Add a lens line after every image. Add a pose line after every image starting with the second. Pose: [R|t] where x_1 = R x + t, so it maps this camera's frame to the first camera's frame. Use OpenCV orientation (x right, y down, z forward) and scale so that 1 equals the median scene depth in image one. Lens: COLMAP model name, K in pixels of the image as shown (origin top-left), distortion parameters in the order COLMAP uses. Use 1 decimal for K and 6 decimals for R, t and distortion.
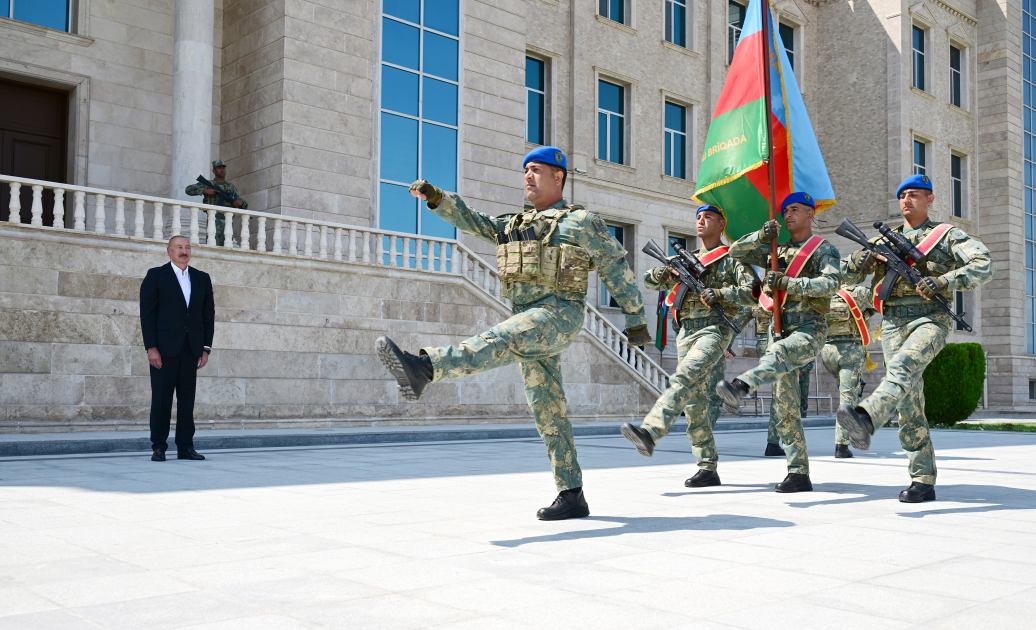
lens RADIAL K [[1013.2, 0, 516.4], [0, 1013.2, 344.2], [0, 0, 1]] dist [0.012206, -0.002845]
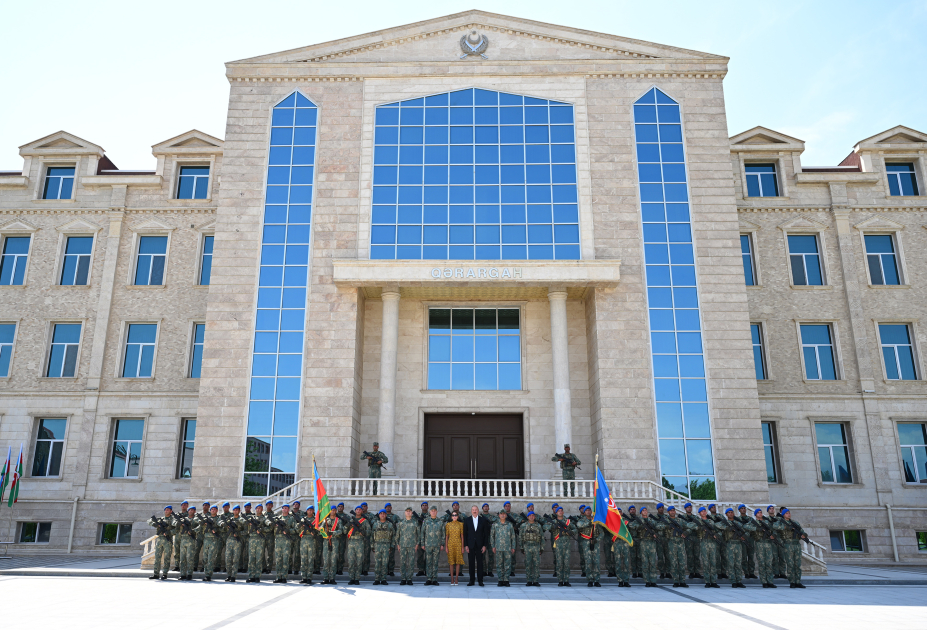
lens RADIAL K [[719.6, 0, 437.5], [0, 719.6, 317.8], [0, 0, 1]] dist [-0.001292, -0.003437]
pose [[0.711395, -0.193496, -0.675631, 0.564962], [0.033119, 0.969513, -0.242790, -0.067573], [0.702012, 0.150344, 0.696115, -0.308749]]
